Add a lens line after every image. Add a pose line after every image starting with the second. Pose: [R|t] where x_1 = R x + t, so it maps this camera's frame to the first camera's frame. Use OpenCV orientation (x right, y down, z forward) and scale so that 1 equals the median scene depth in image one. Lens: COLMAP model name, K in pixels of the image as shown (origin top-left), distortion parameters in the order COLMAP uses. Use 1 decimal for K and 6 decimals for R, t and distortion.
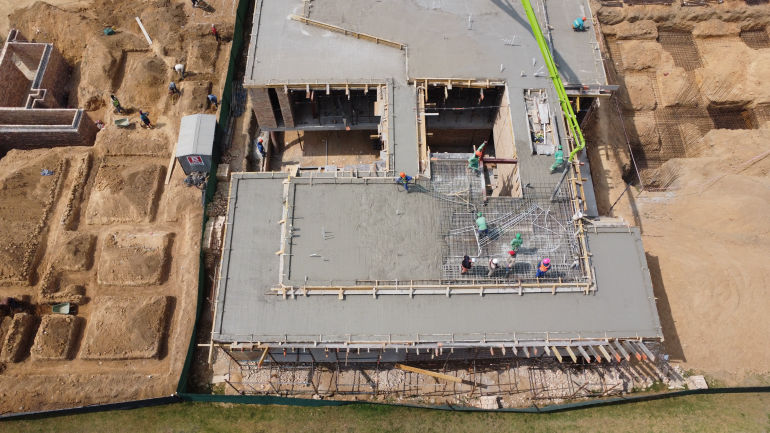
lens RADIAL K [[575.7, 0, 387.0], [0, 575.7, 219.5], [0, 0, 1]] dist [-0.130121, 0.201505]
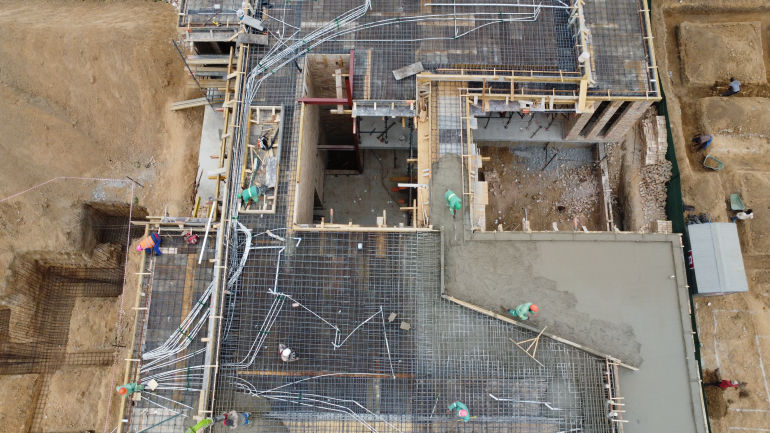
lens RADIAL K [[575.7, 0, 387.0], [0, 575.7, 217.8], [0, 0, 1]] dist [-0.130121, 0.201505]
pose [[-0.999760, -0.019635, 0.009719, 0.079295], [0.021019, -0.734518, 0.678263, -0.584045], [-0.006179, 0.678305, 0.734755, 0.414107]]
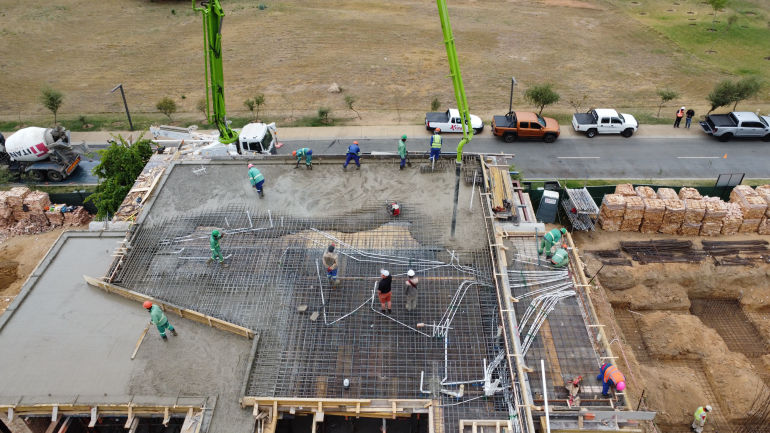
lens RADIAL K [[575.7, 0, 387.0], [0, 575.7, 217.2], [0, 0, 1]] dist [-0.130121, 0.201505]
pose [[0.999581, 0.001156, -0.028912, 0.155436], [-0.013461, 0.903075, -0.429271, -0.146935], [0.025614, 0.429481, 0.902713, 0.387137]]
